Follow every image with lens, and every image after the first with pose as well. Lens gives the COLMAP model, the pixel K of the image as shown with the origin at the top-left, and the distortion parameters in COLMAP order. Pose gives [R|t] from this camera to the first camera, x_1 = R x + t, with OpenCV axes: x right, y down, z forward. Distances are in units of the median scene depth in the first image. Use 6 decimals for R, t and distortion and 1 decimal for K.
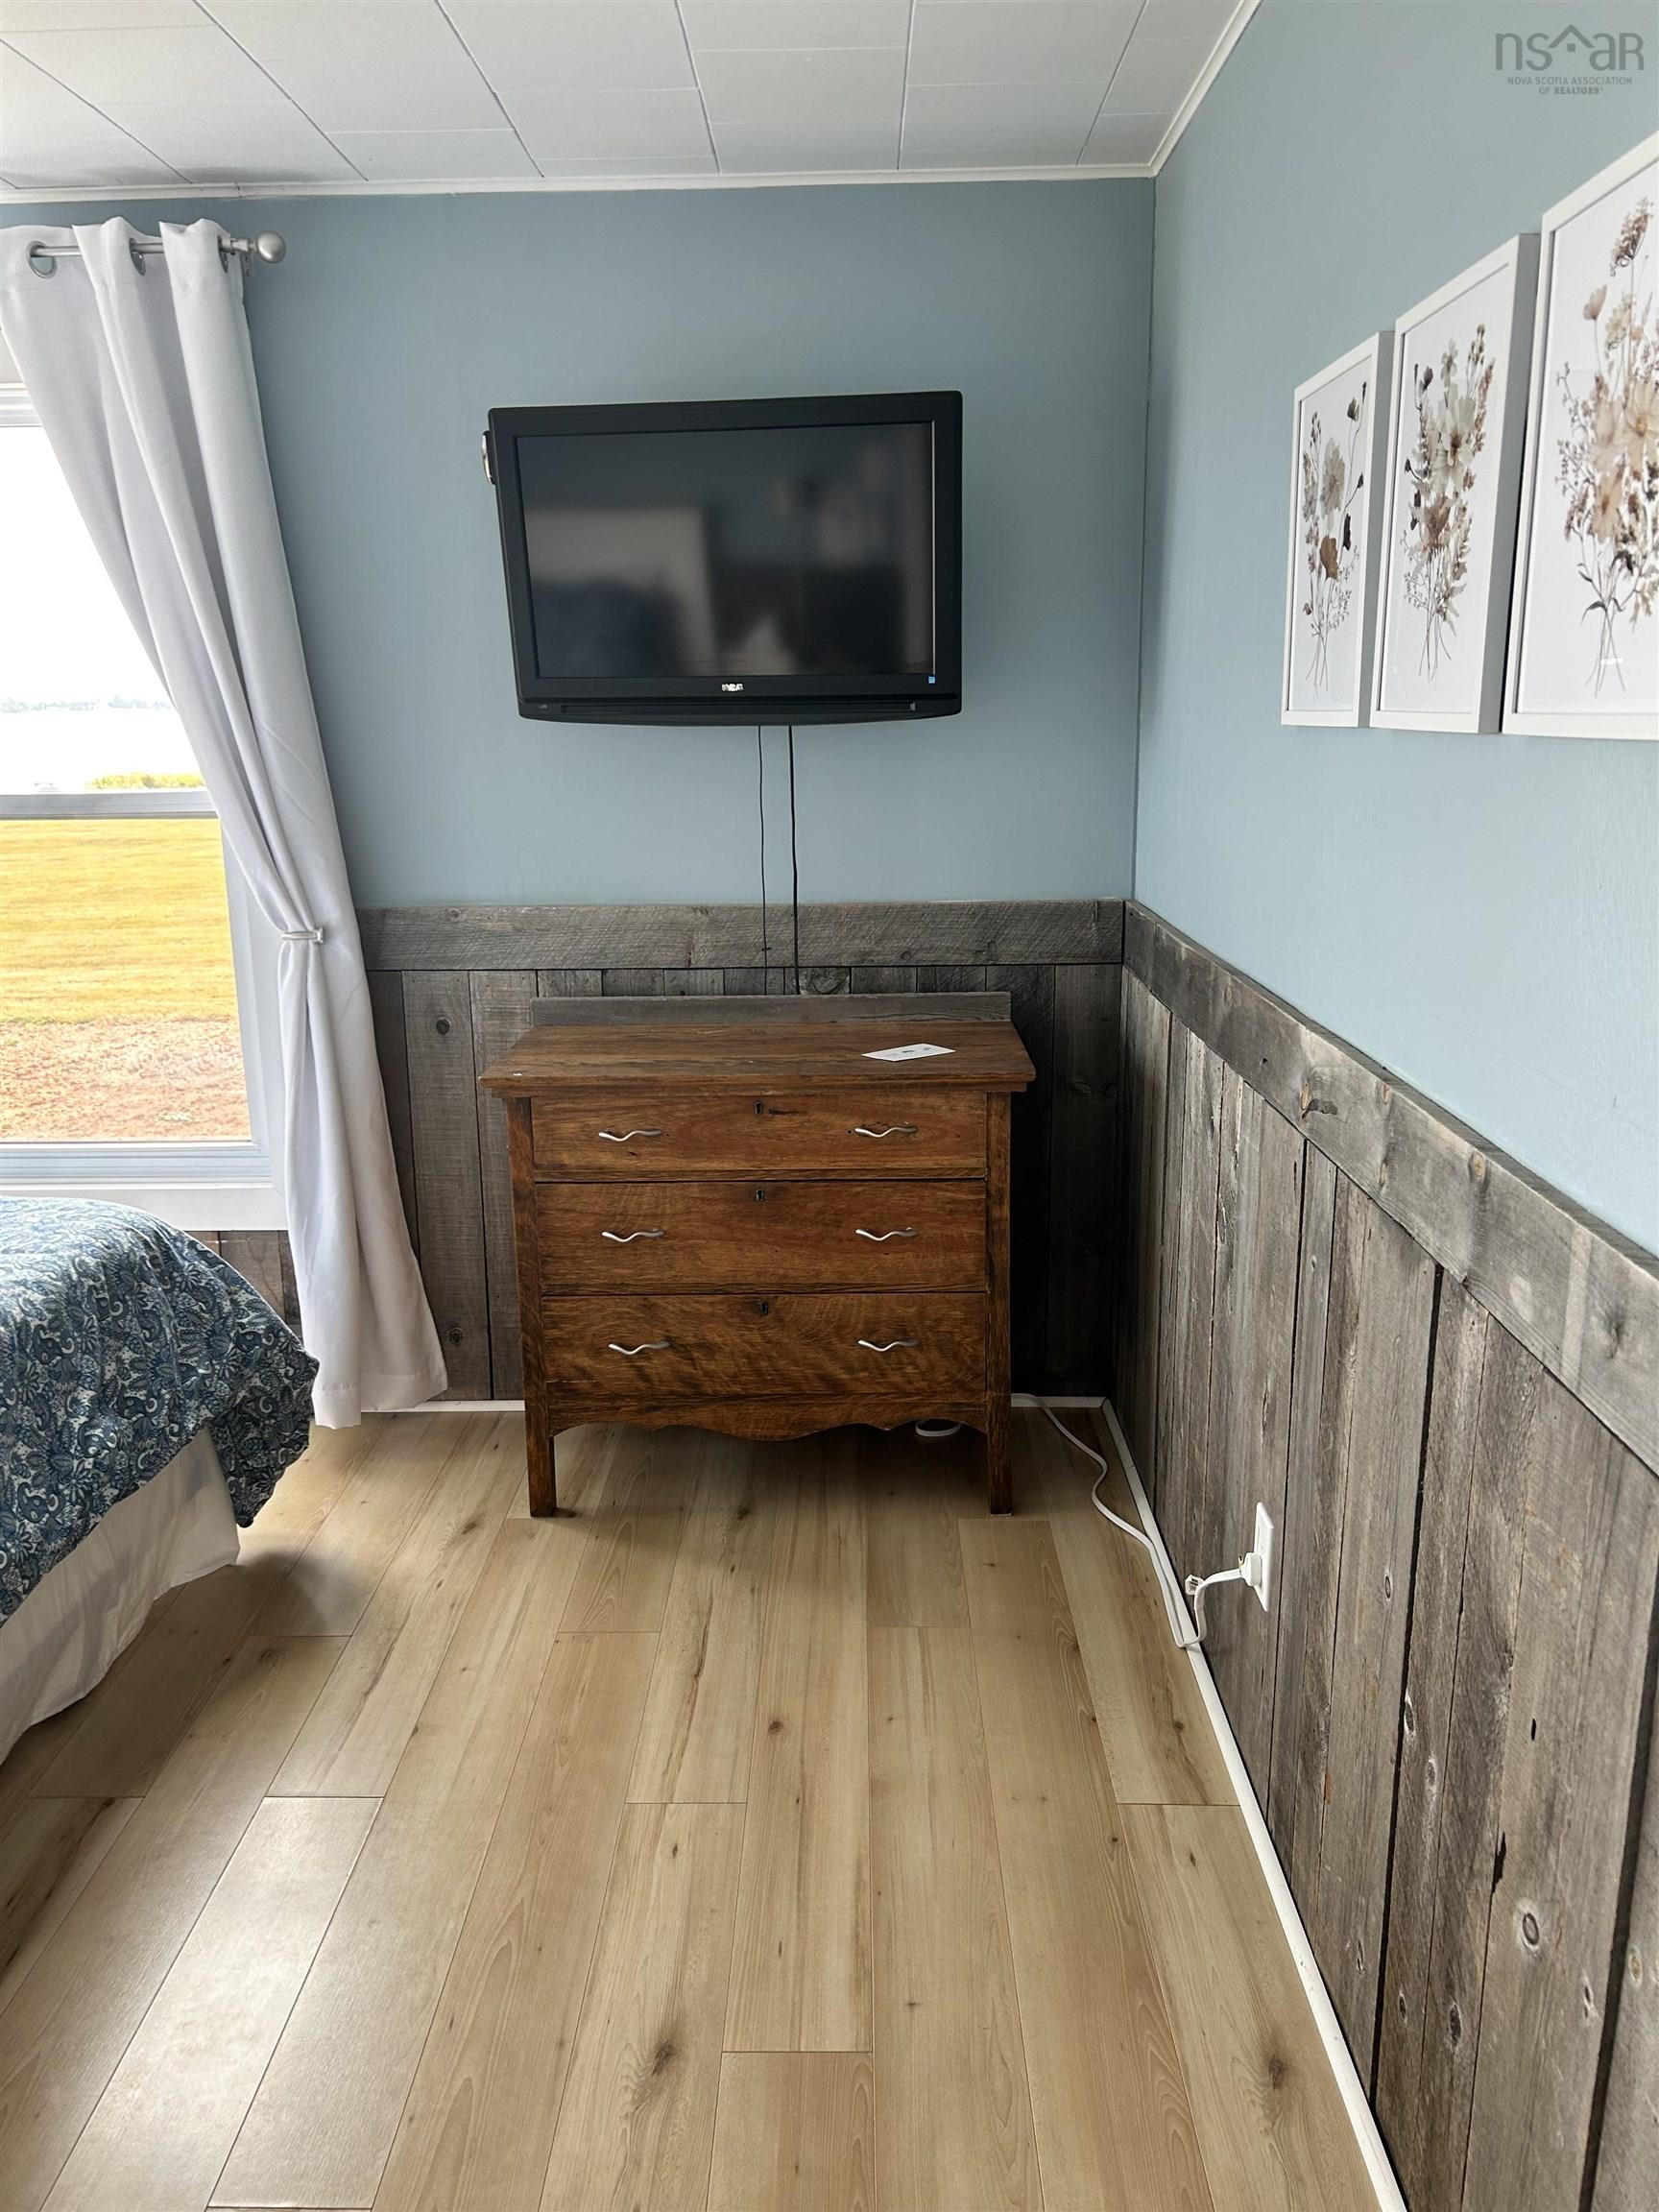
lens RADIAL K [[1665.2, 0, 825.9], [0, 1665.2, 1102.7], [0, 0, 1]] dist [0.053953, -0.066693]
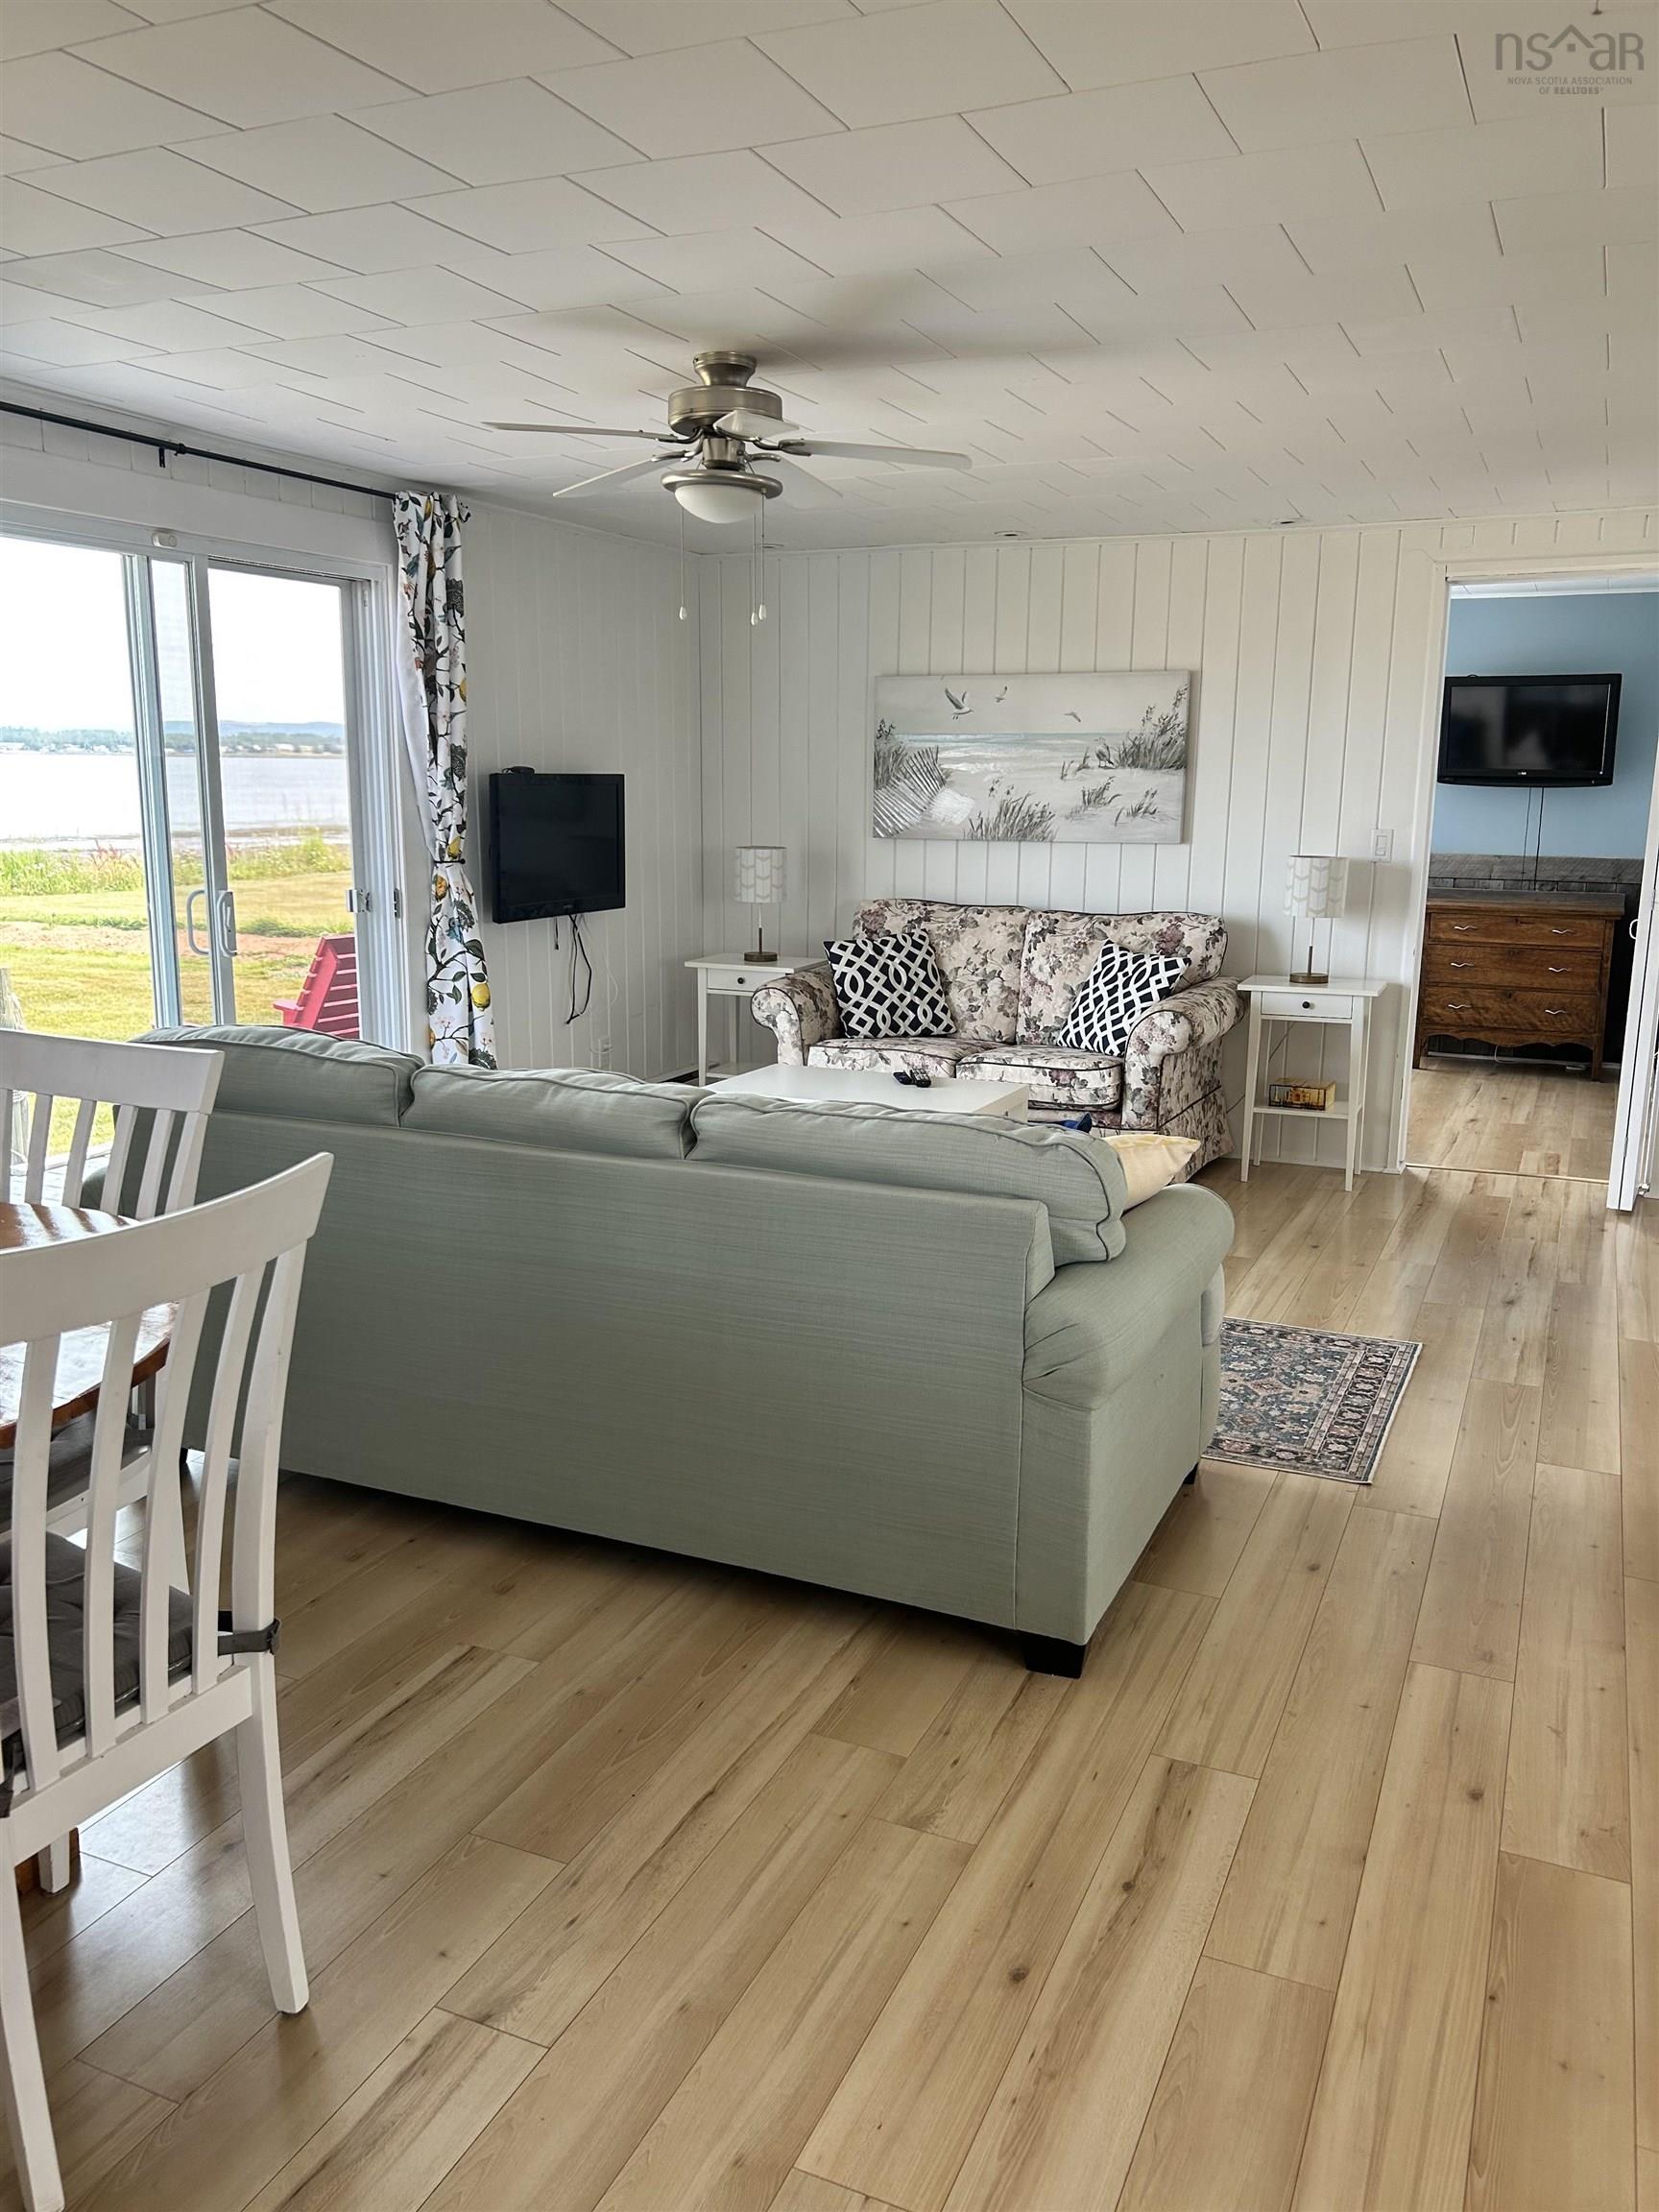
lens RADIAL K [[1665.2, 0, 839.3], [0, 1665.2, 1102.8], [0, 0, 1]] dist [0.053953, -0.066693]
pose [[0.918187, 0.100704, -0.383133, 0.025998], [-0.111953, 0.993688, -0.007113, 0.445236], [0.379998, 0.049424, 0.923666, -1.996189]]
